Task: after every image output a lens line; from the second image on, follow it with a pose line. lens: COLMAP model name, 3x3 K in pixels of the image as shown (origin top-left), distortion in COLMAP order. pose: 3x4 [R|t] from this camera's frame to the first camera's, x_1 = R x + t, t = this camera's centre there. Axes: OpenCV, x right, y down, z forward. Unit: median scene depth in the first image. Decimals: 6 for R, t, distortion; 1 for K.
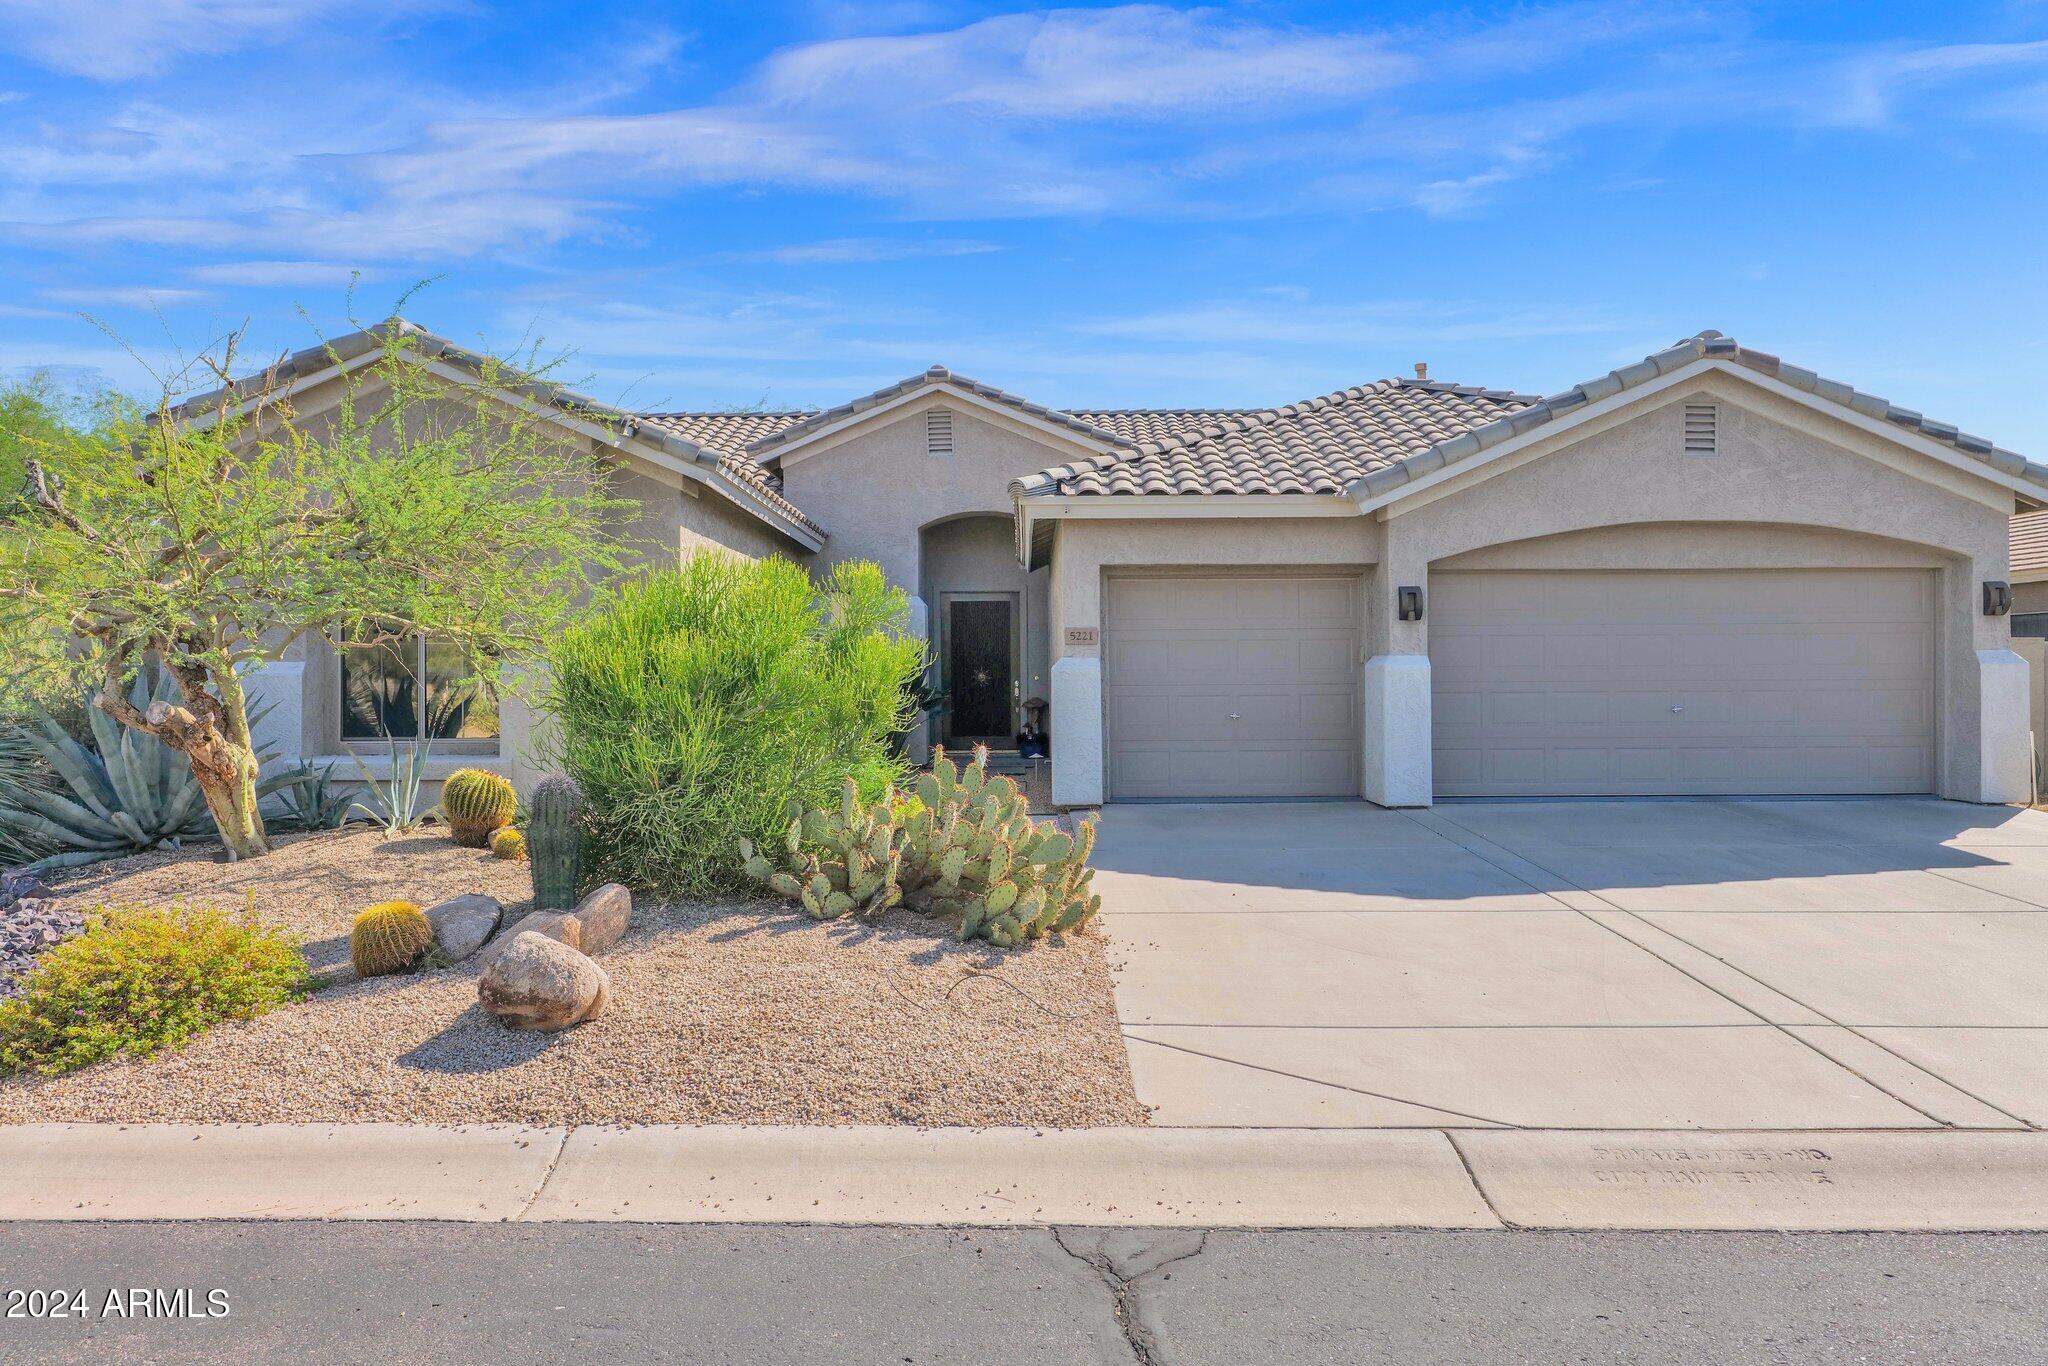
lens RADIAL K [[1428.5, 0, 1017.3], [0, 1428.5, 679.9], [0, 0, 1]] dist [-0.008777, -0.001122]
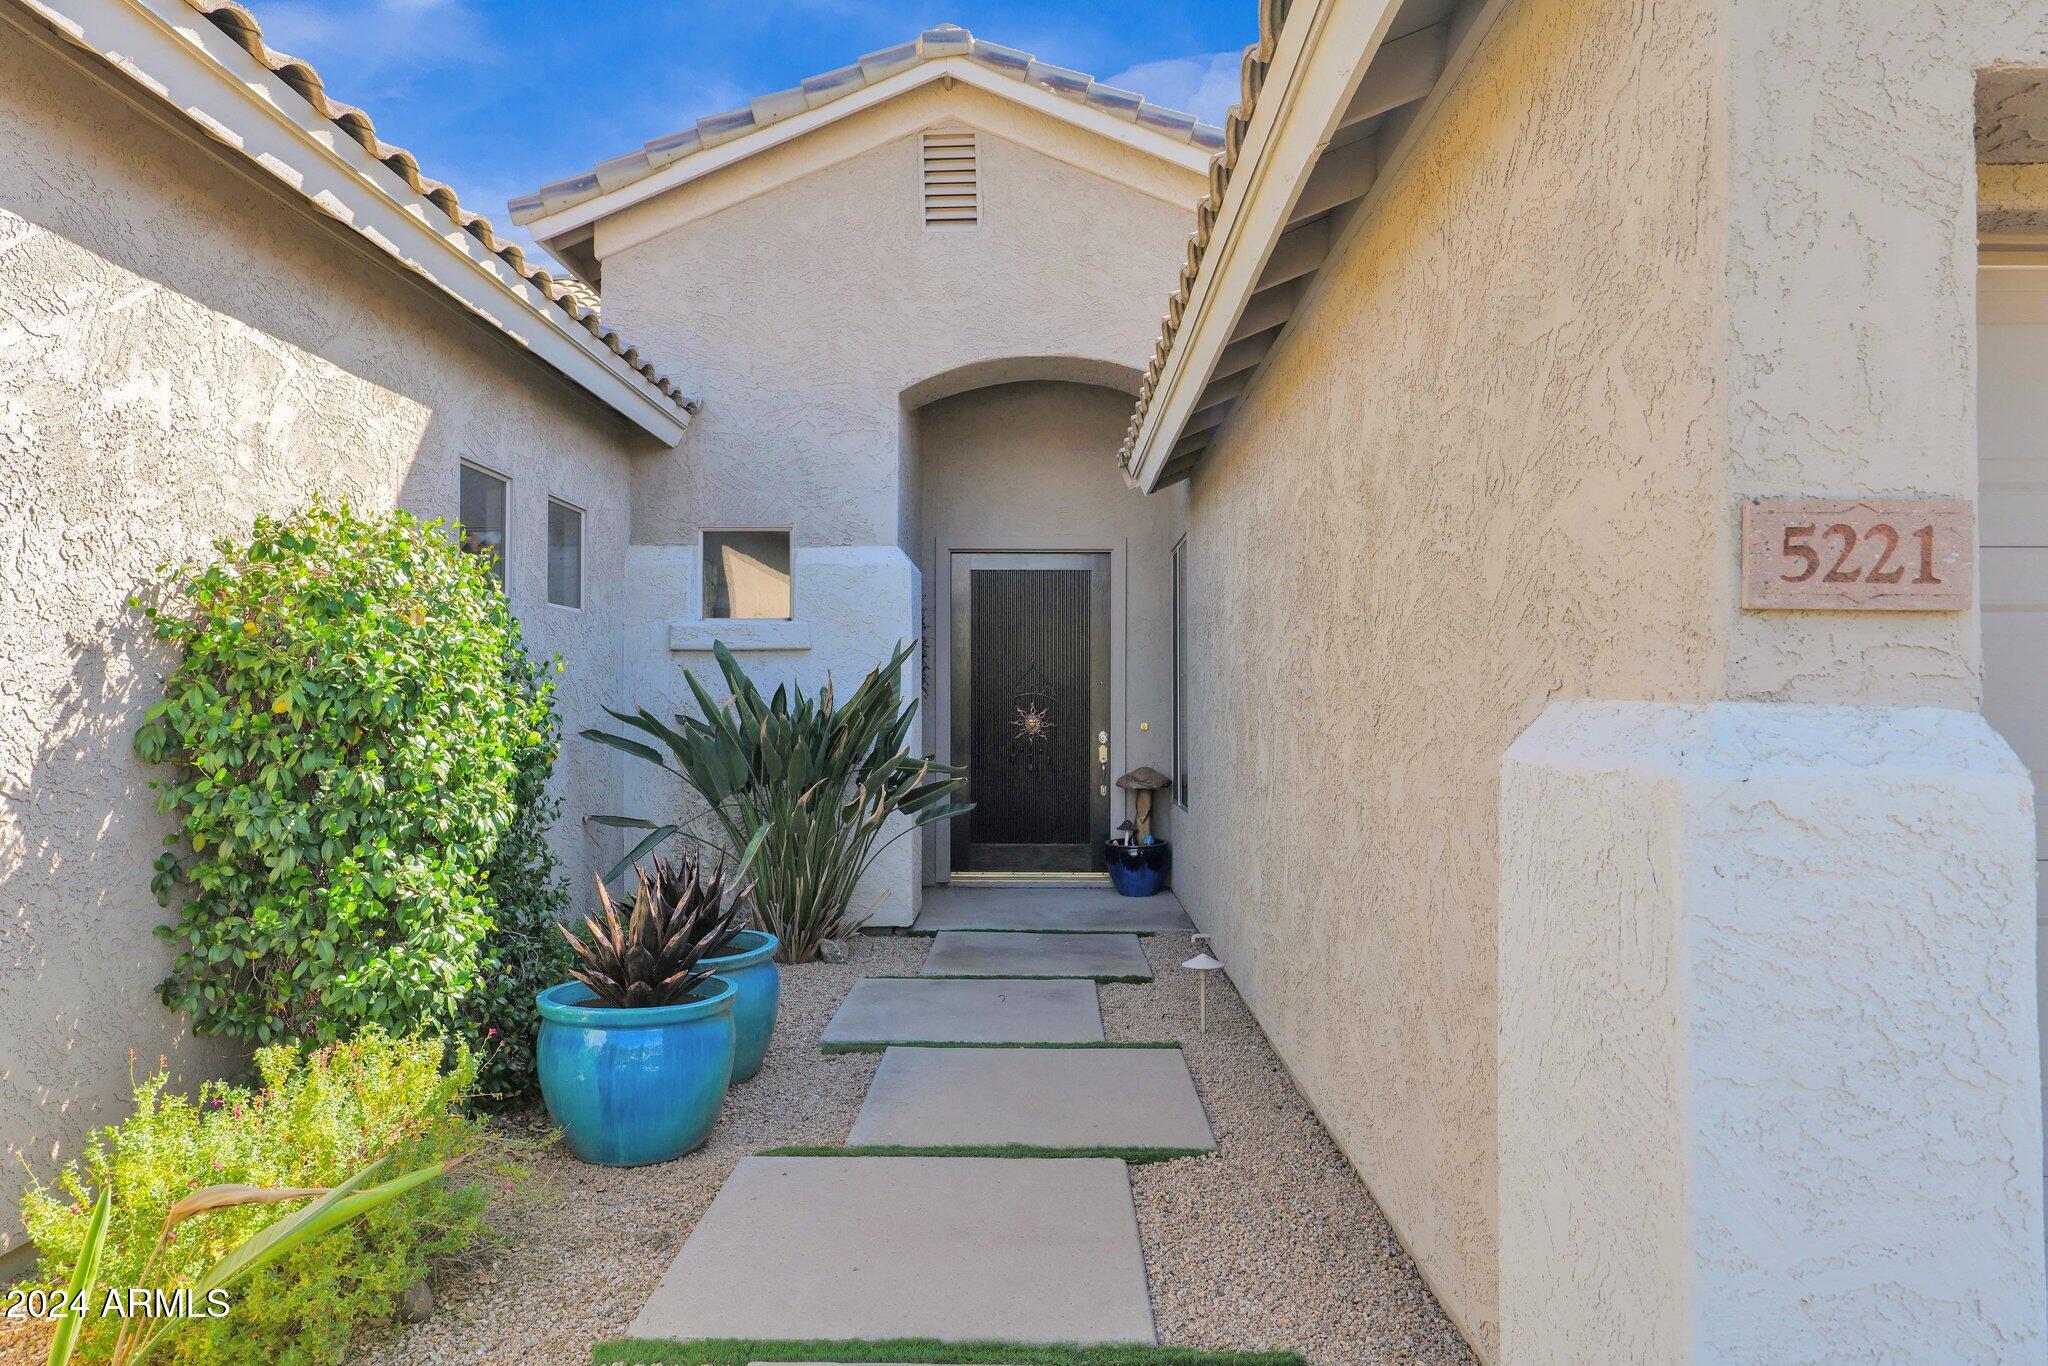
lens RADIAL K [[1413.7, 0, 1031.5], [0, 1413.7, 683.8], [0, 0, 1]] dist [0.010670, 0.000807]
pose [[0.999931, 0.011776, 0.000099, -0.027031], [-0.011776, 0.999930, -0.000934, -0.015768], [-0.000110, 0.000933, 1.000000, 0.551439]]
